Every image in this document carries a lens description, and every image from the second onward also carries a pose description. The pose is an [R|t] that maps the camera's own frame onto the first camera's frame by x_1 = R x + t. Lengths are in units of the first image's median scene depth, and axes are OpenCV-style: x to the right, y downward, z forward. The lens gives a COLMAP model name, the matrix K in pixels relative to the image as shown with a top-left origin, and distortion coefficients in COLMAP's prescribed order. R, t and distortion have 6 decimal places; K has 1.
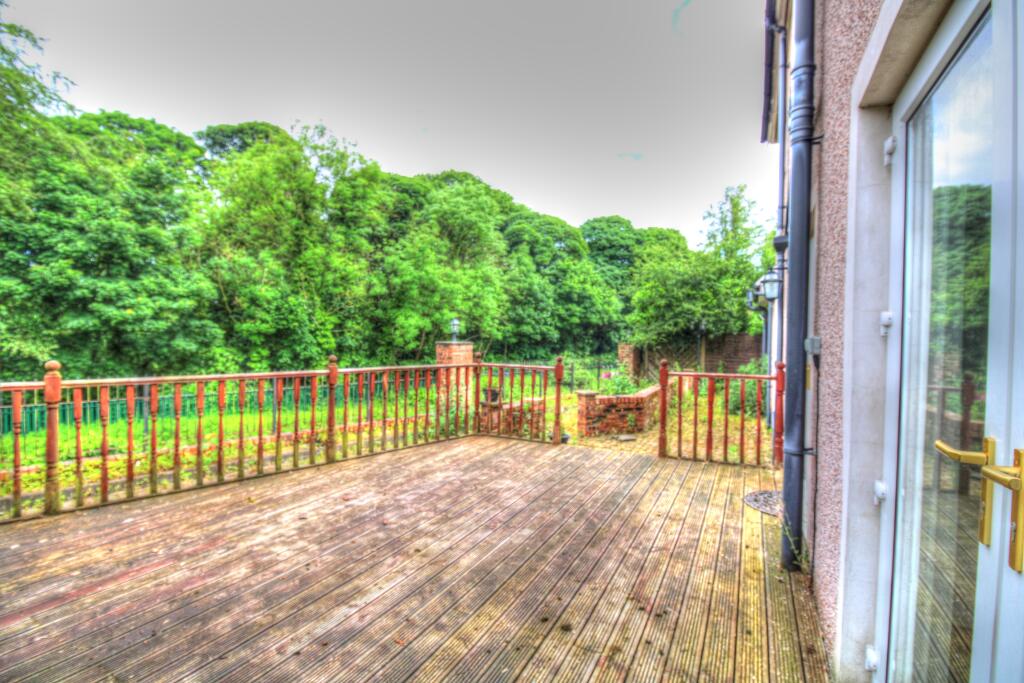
lens RADIAL K [[480.8, 0, 520.3], [0, 480.8, 340.1], [0, 0, 1]] dist [-0.017846, -0.003950]
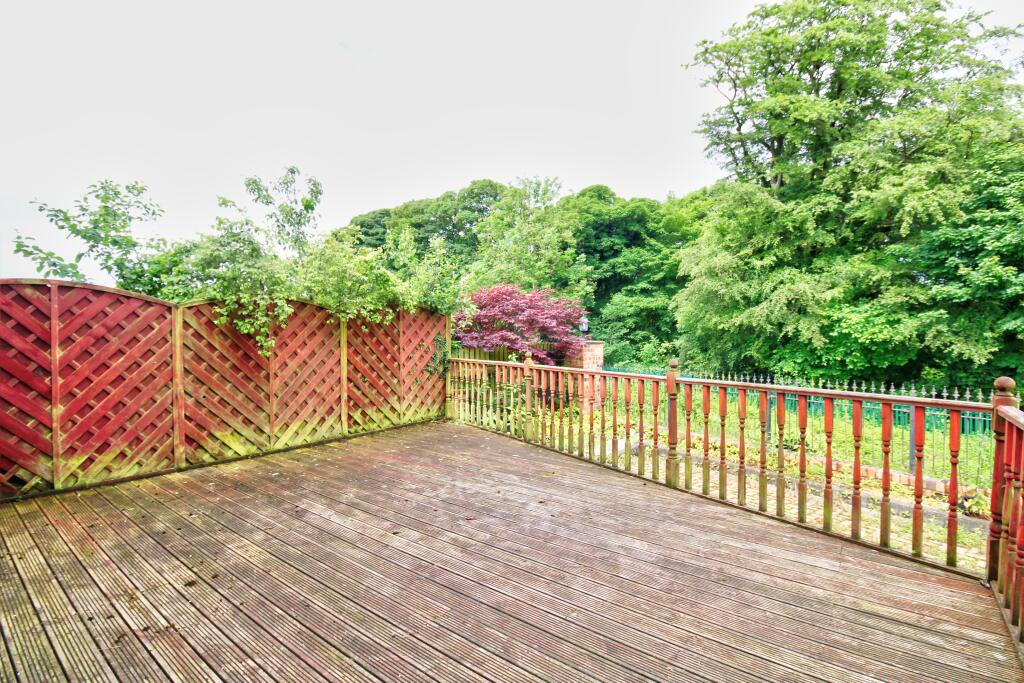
lens RADIAL K [[480.8, 0, 522.2], [0, 480.8, 339.8], [0, 0, 1]] dist [-0.017846, -0.003950]
pose [[-0.198256, 0.004973, -0.980138, 0.594598], [-0.012178, 0.999897, 0.007537, -0.005895], [0.980075, 0.013431, -0.198175, 1.123981]]
